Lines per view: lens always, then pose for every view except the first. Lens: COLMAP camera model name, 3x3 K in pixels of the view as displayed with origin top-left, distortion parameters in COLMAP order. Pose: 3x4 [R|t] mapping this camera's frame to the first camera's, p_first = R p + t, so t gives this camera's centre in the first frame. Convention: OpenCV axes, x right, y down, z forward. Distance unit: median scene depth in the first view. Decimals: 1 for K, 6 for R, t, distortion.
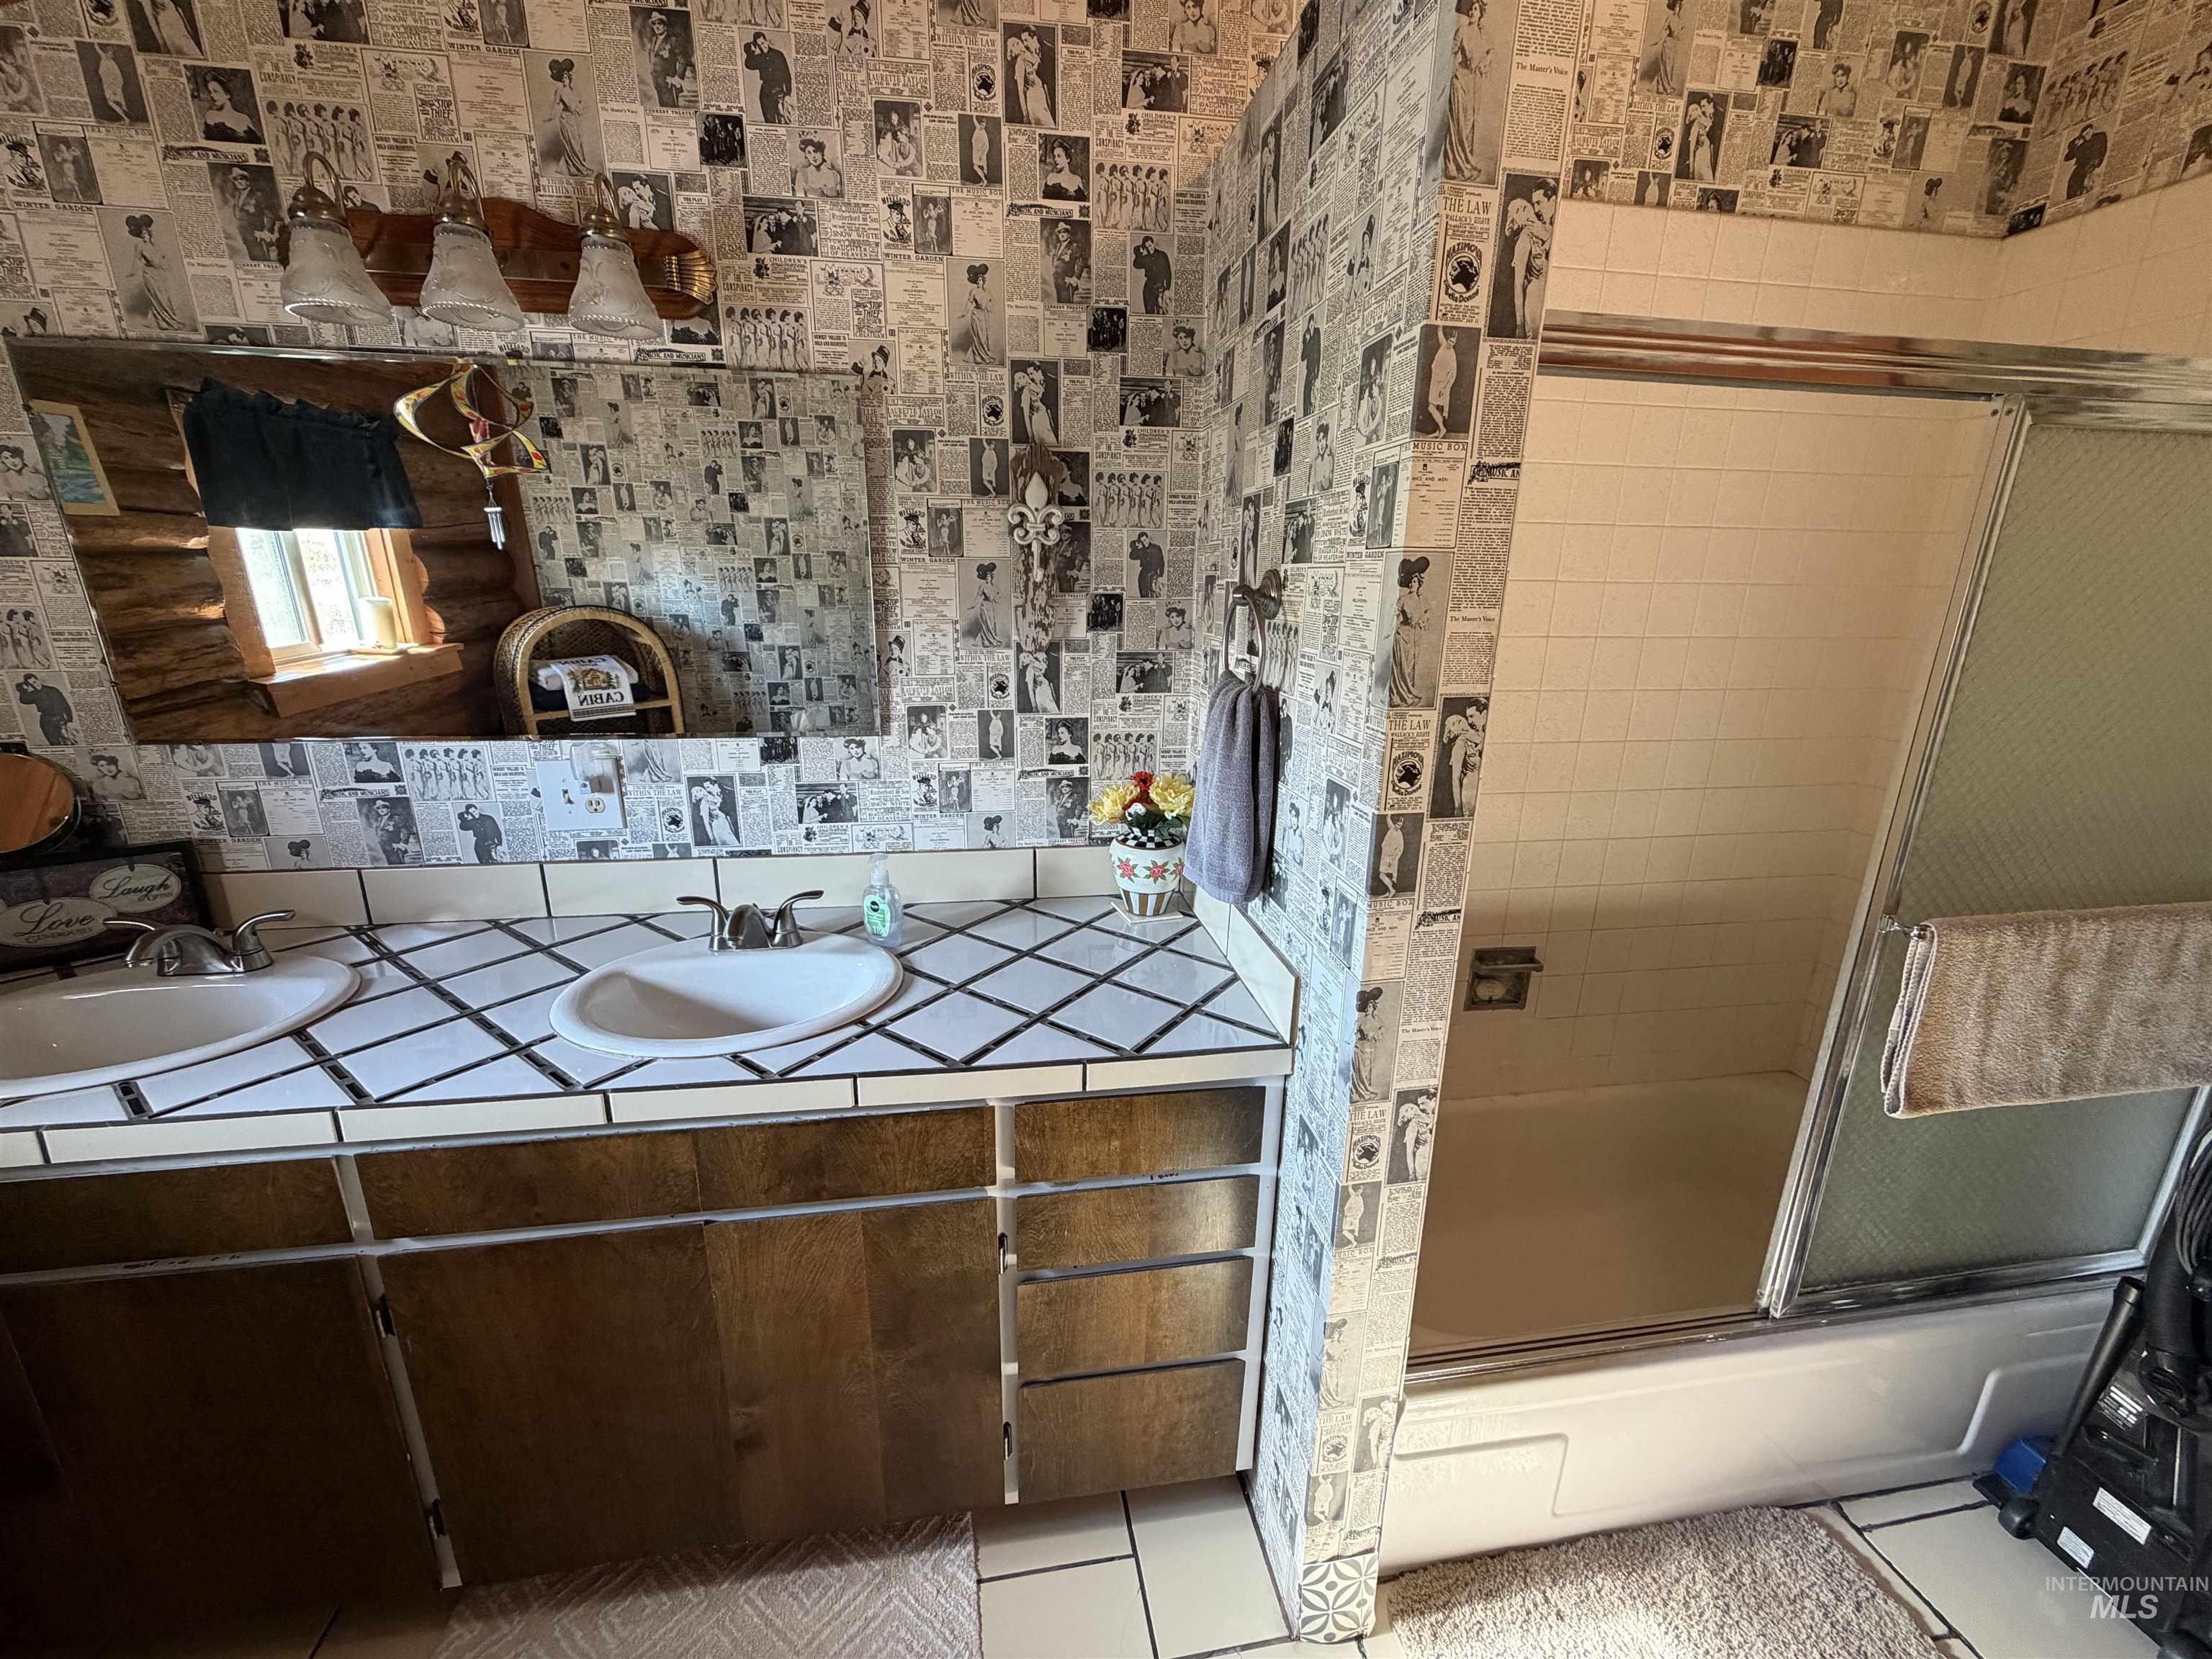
lens RADIAL K [[879.5, 0, 1101.3], [0, 879.5, 830.7], [0, 0, 1]] dist [0.000301, -0.000165]
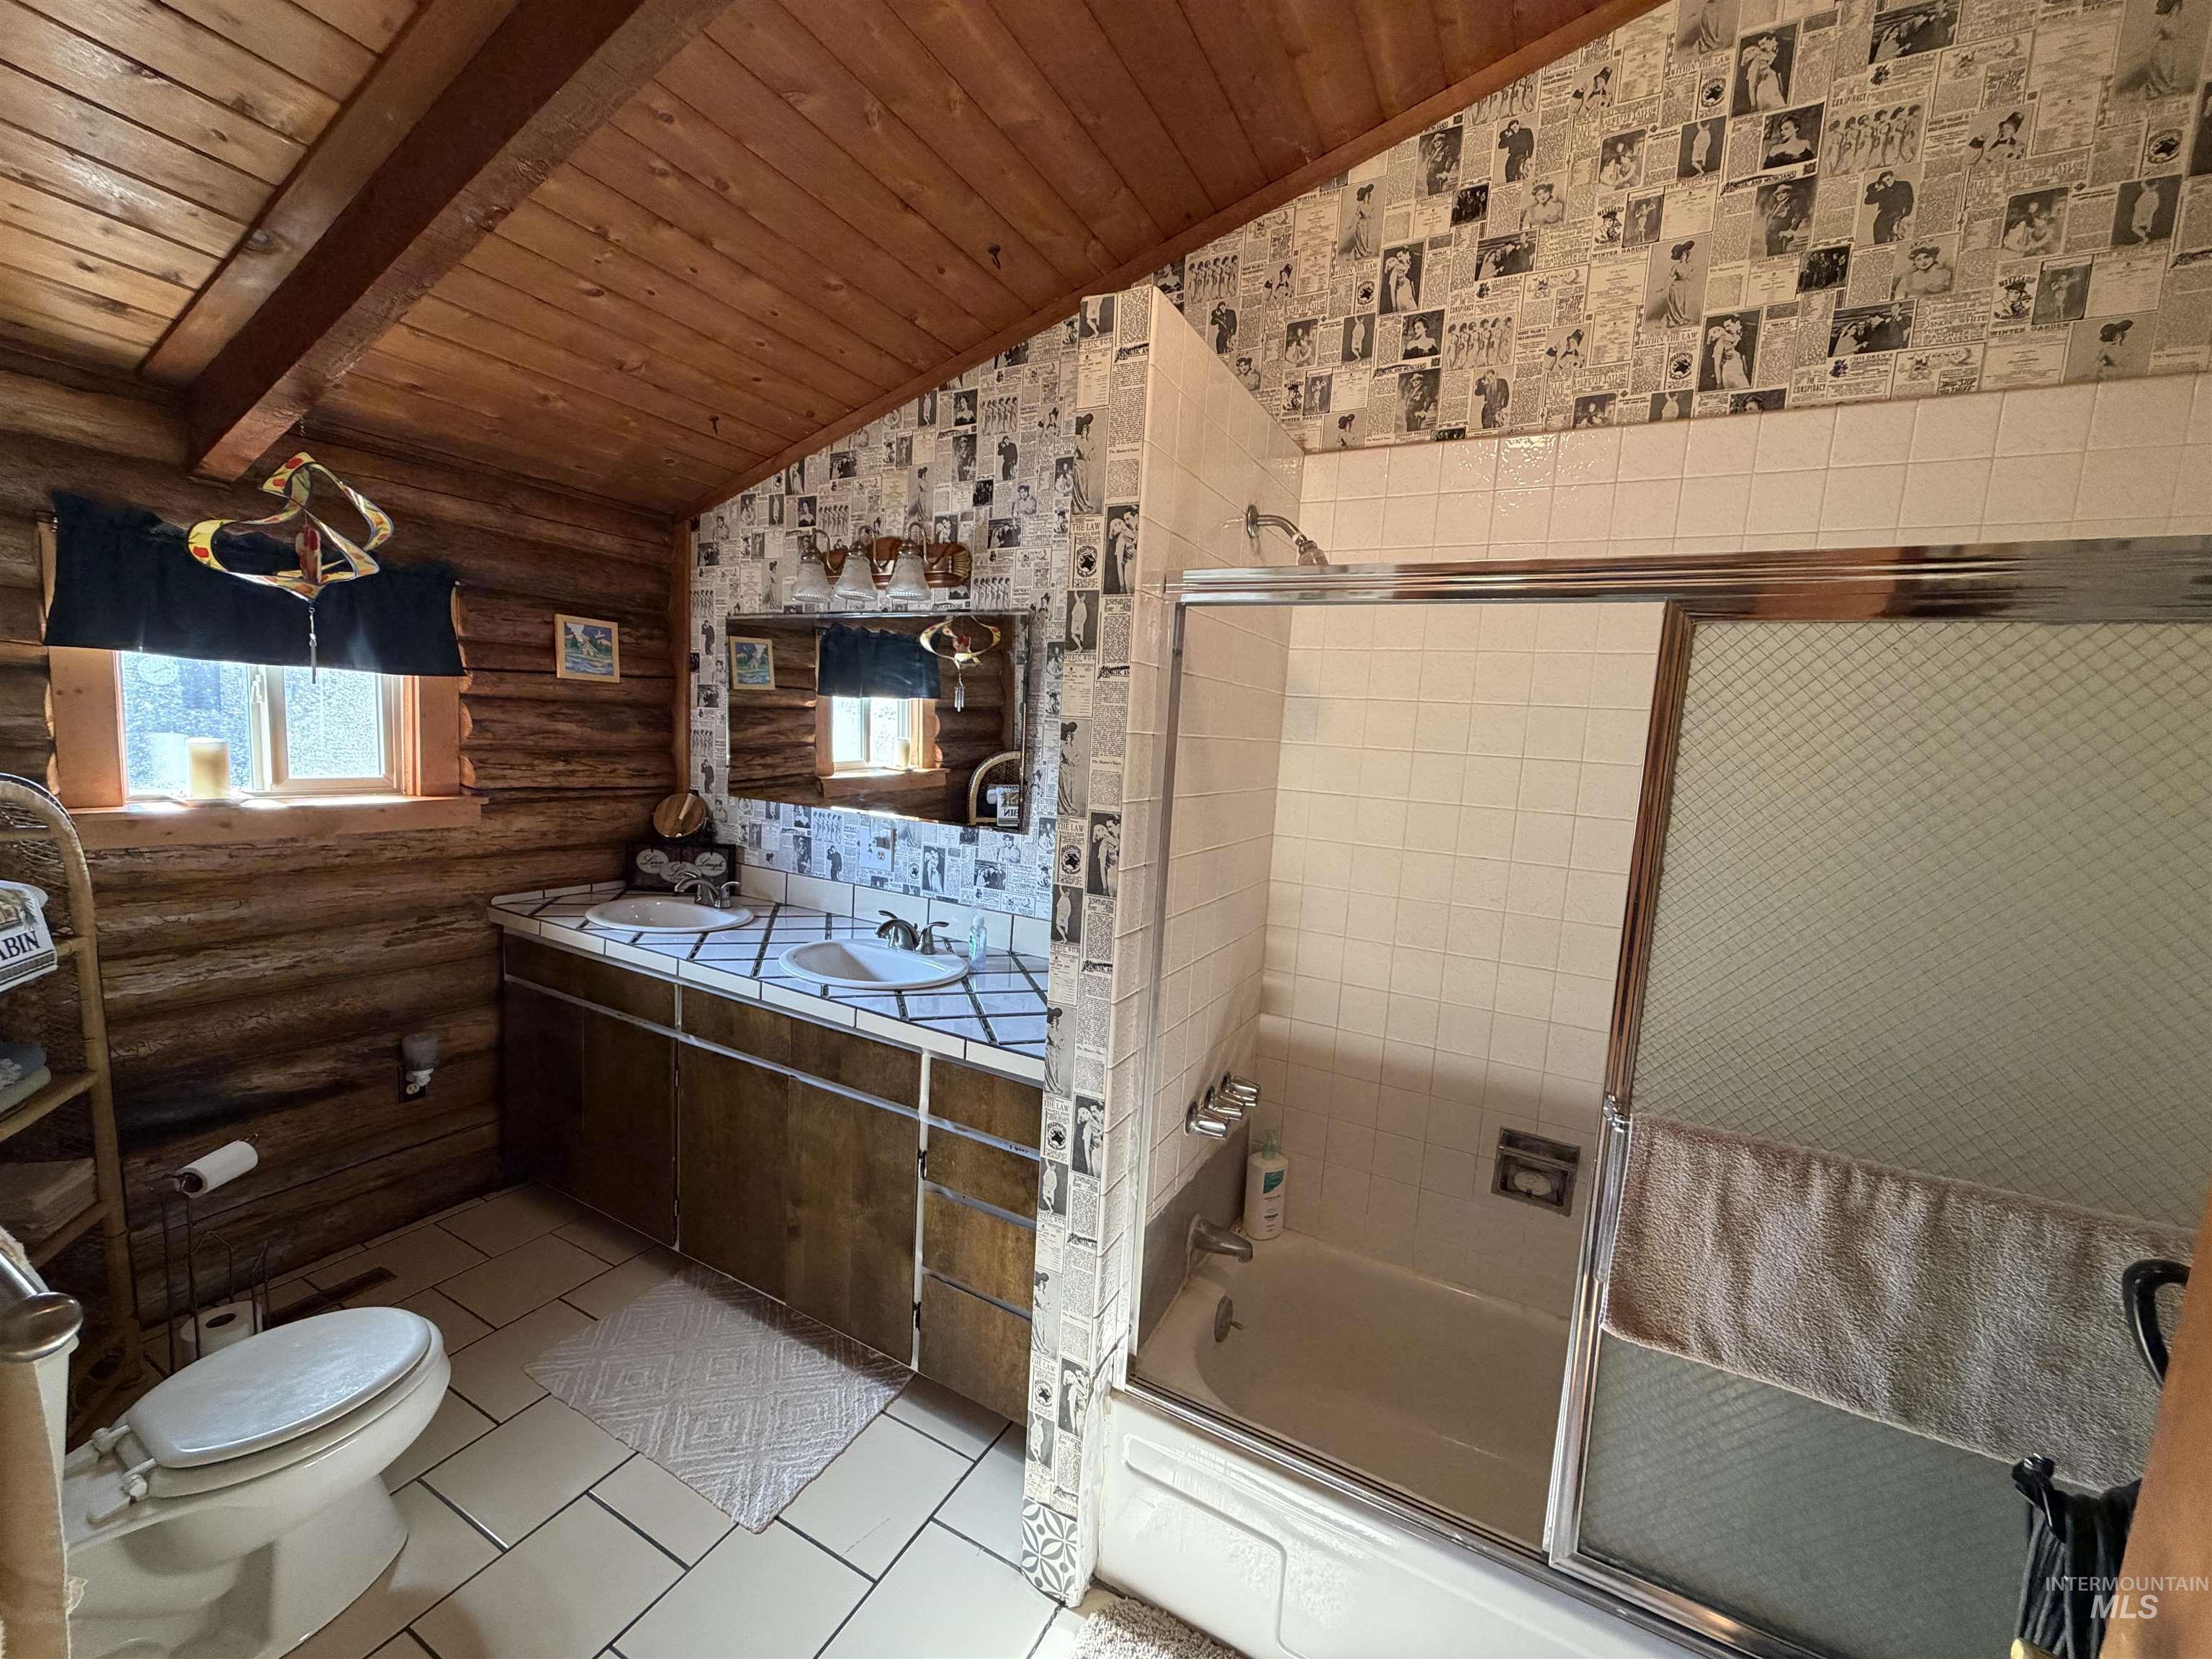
lens RADIAL K [[879.5, 0, 1101.3], [0, 879.5, 830.7], [0, 0, 1]] dist [0.000301, -0.000165]
pose [[0.793878, 0.103372, -0.599227, 0.814985], [-0.213645, 0.970035, -0.115705, 0.032301], [0.569310, 0.219877, 0.792174, -0.115678]]
